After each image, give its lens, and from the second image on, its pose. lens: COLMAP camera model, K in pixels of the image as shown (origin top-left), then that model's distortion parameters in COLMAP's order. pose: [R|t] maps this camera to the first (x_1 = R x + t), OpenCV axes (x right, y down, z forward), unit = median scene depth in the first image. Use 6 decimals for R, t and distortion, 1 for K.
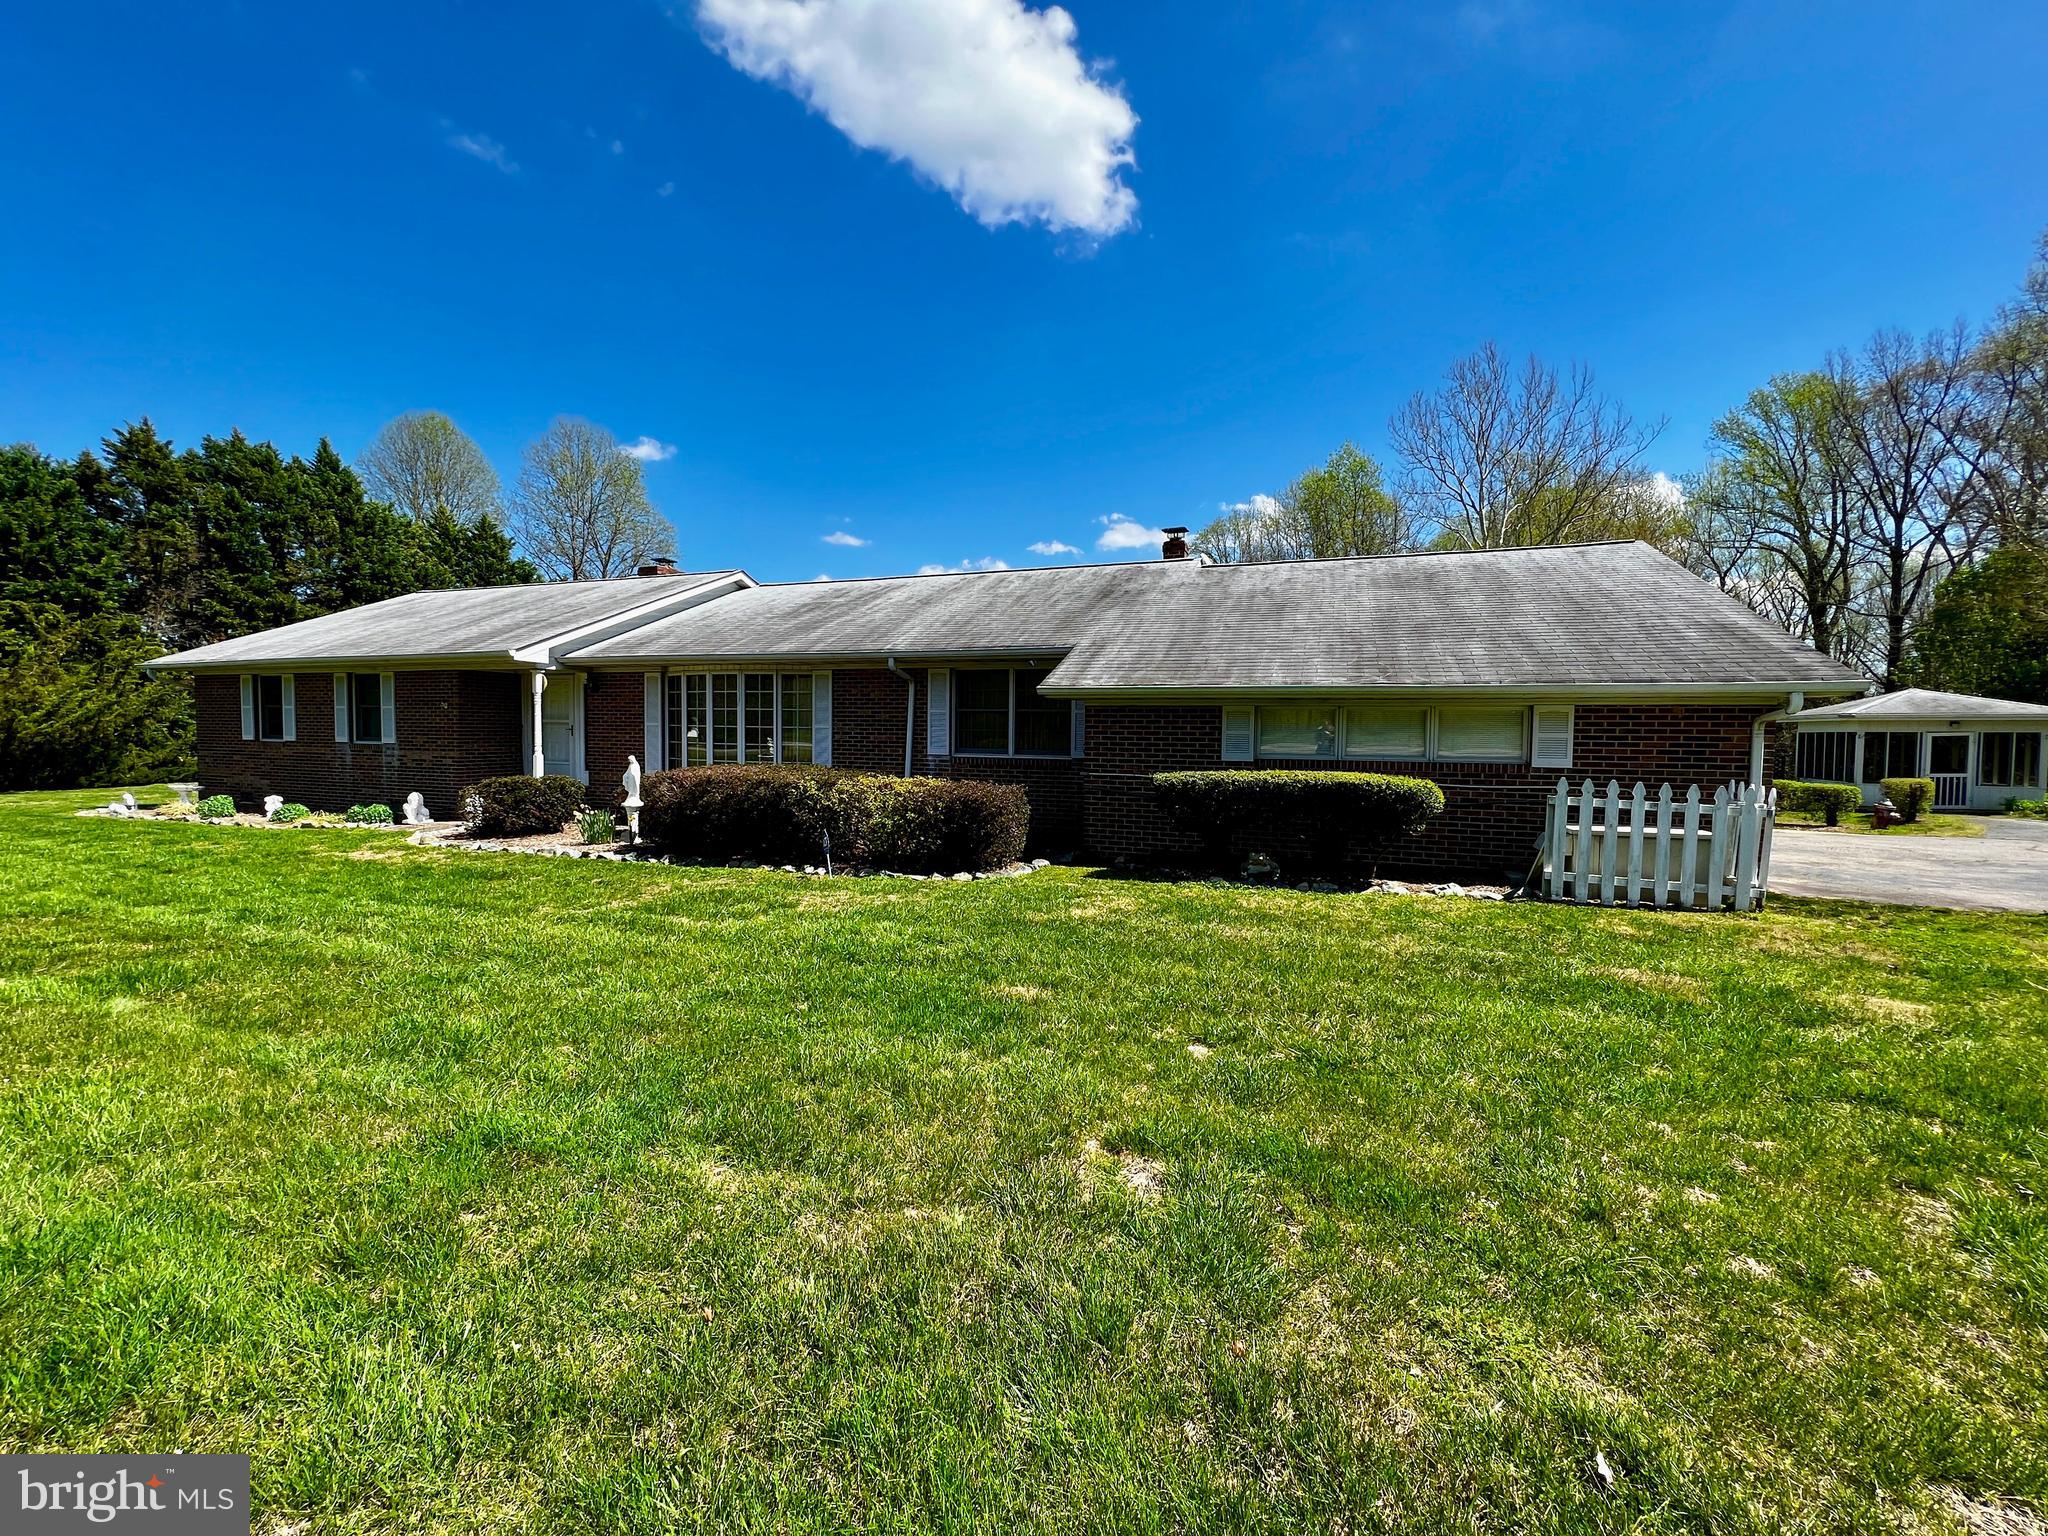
lens RADIAL K [[836.7, 0, 1024.0], [0, 836.7, 768.0], [0, 0, 1]] dist [-0.002493, 0.005516]
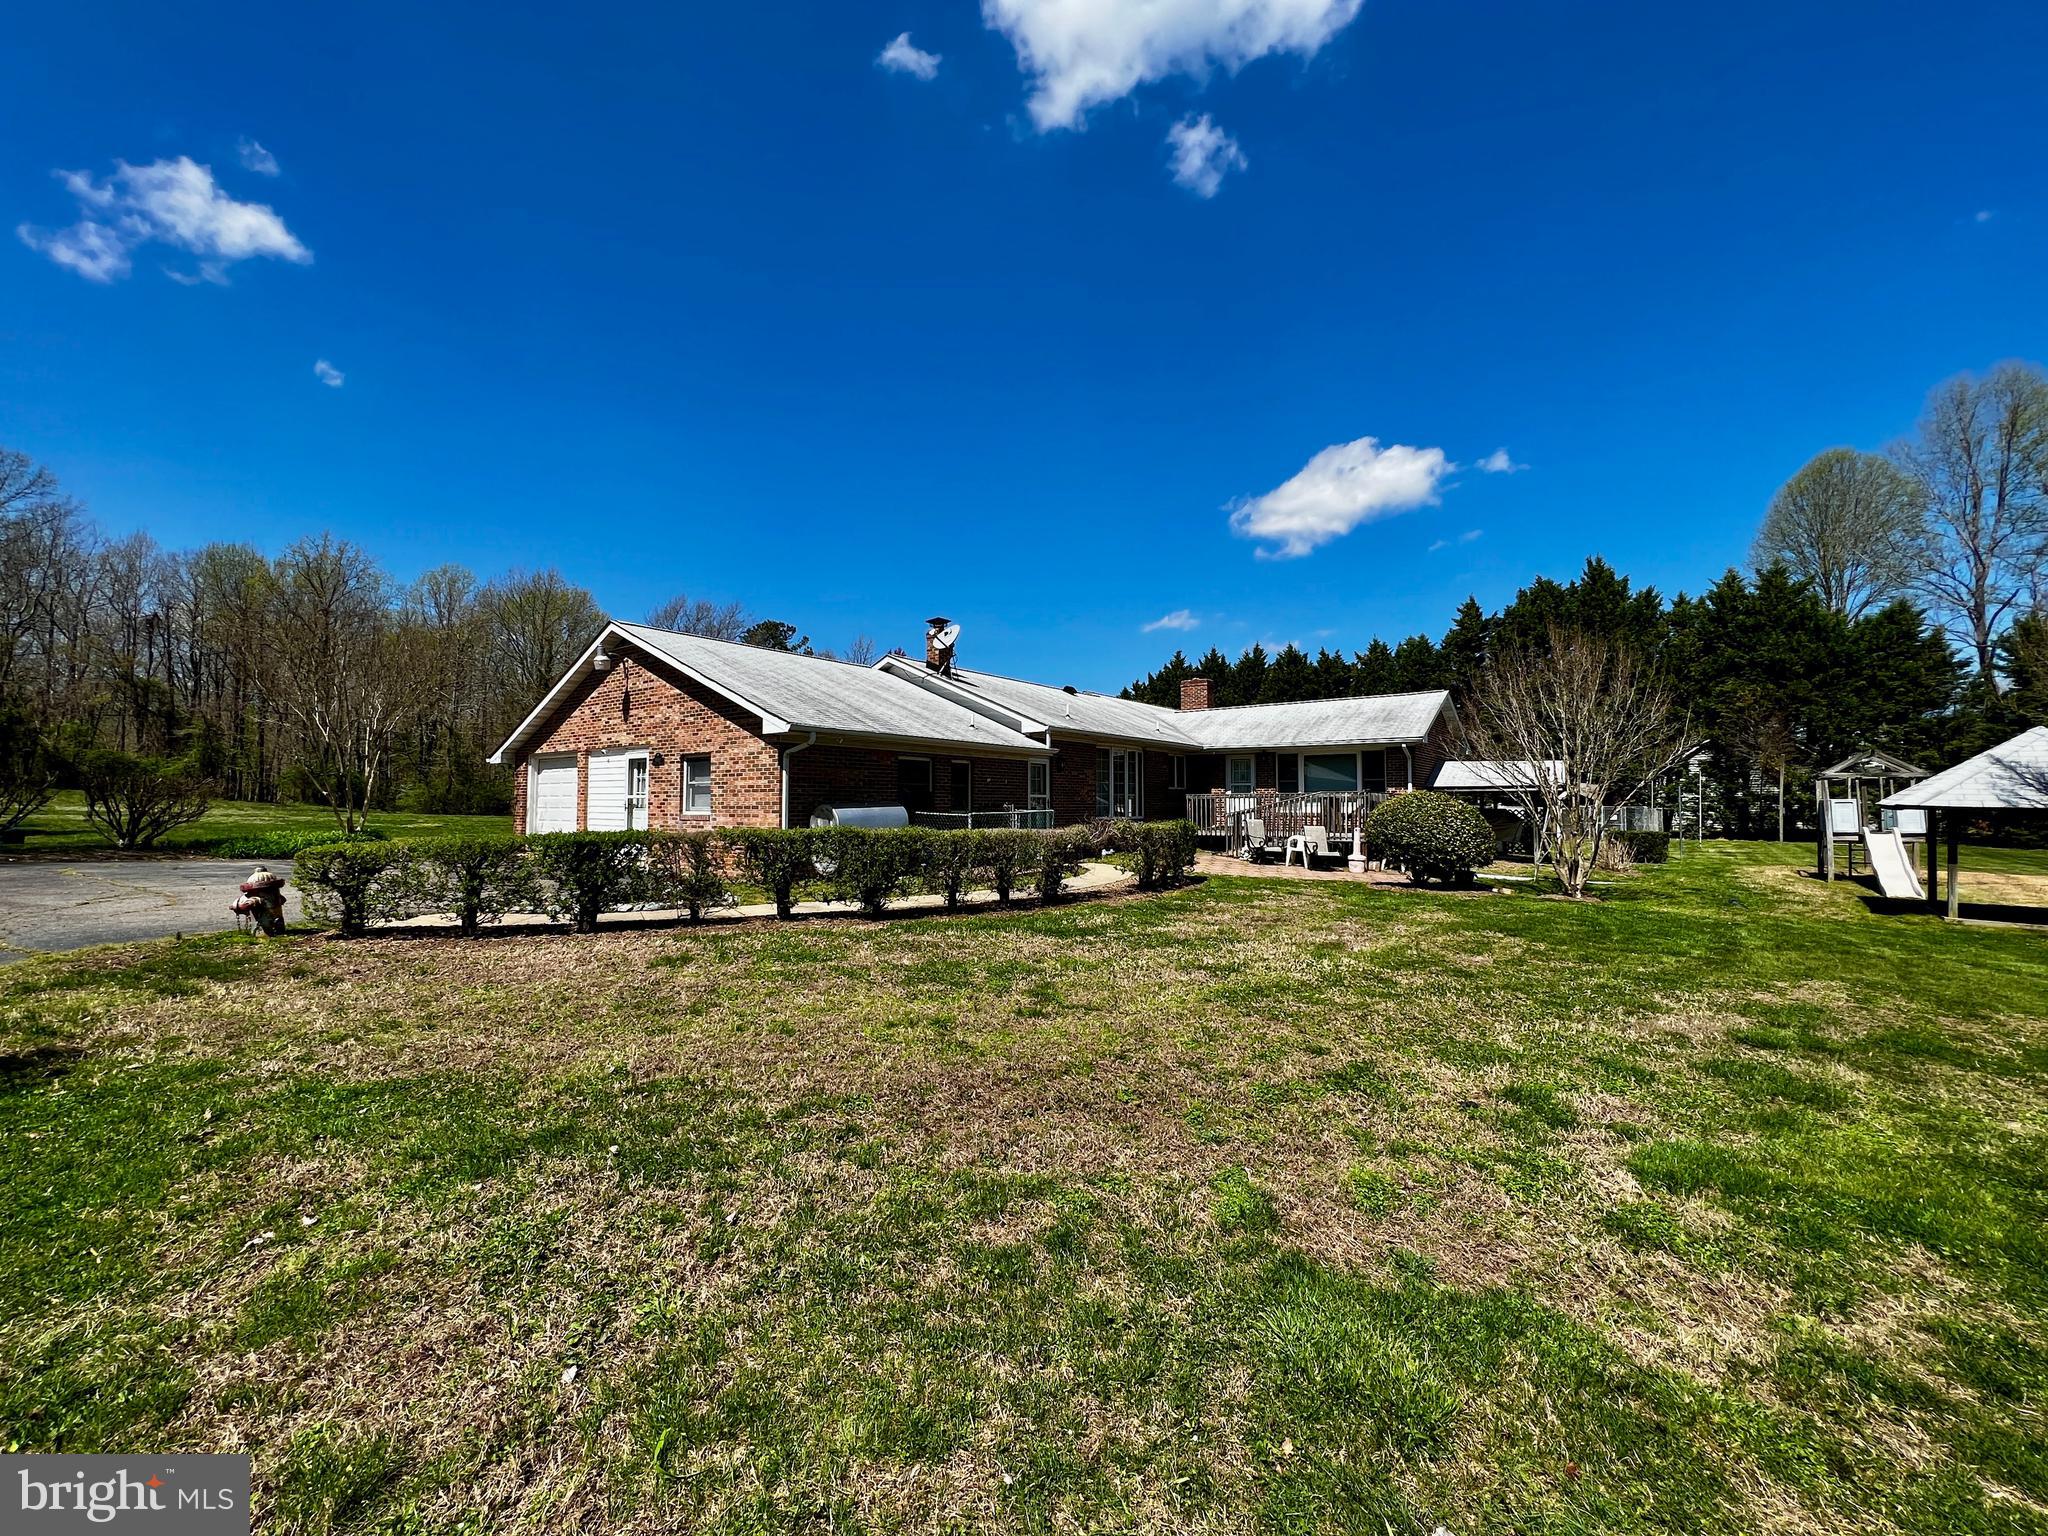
lens RADIAL K [[831.0, 0, 1018.2], [0, 831.0, 762.1], [0, 0, 1]] dist [0.003348, 0.000109]
pose [[-0.272446, -0.062422, -0.960144, 1.535689], [-0.043919, 0.997660, -0.052399, -0.015218], [0.961168, 0.027893, -0.274550, 1.683760]]
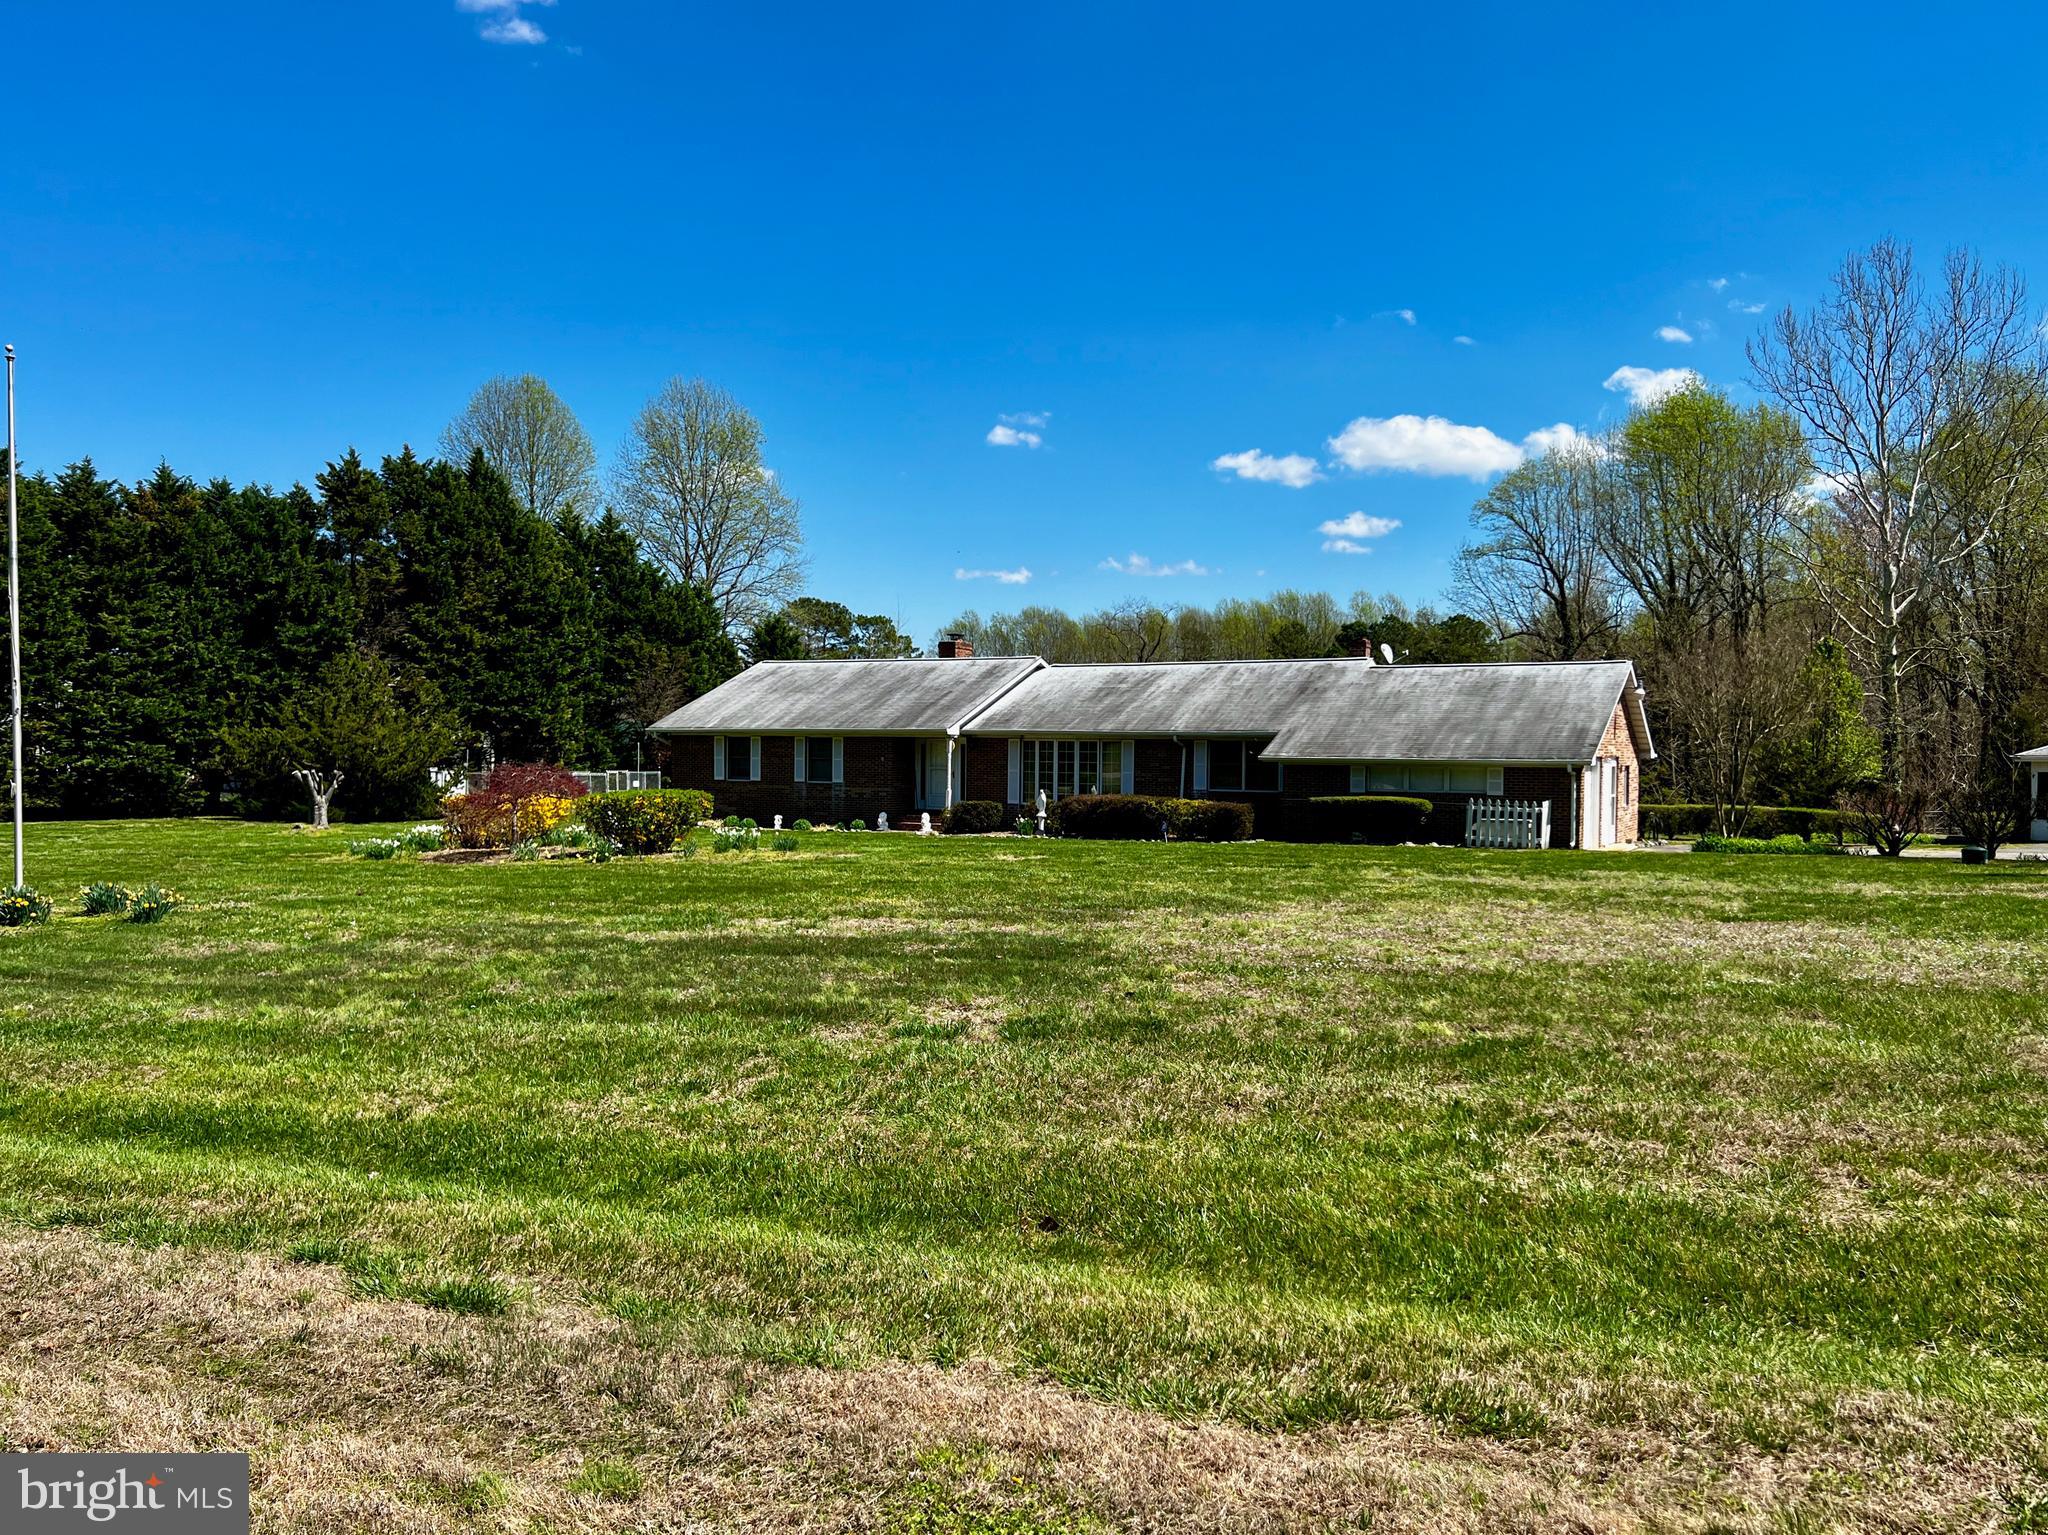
lens RADIAL K [[1545.2, 0, 1036.6], [0, 1545.2, 766.5], [0, 0, 1]] dist [0.182682, -0.255353]
pose [[0.991521, -0.000192, -0.129949, -0.020031], [-0.004523, 0.999342, -0.035987, 0.046165], [0.129870, 0.036270, 0.990867, -1.937469]]
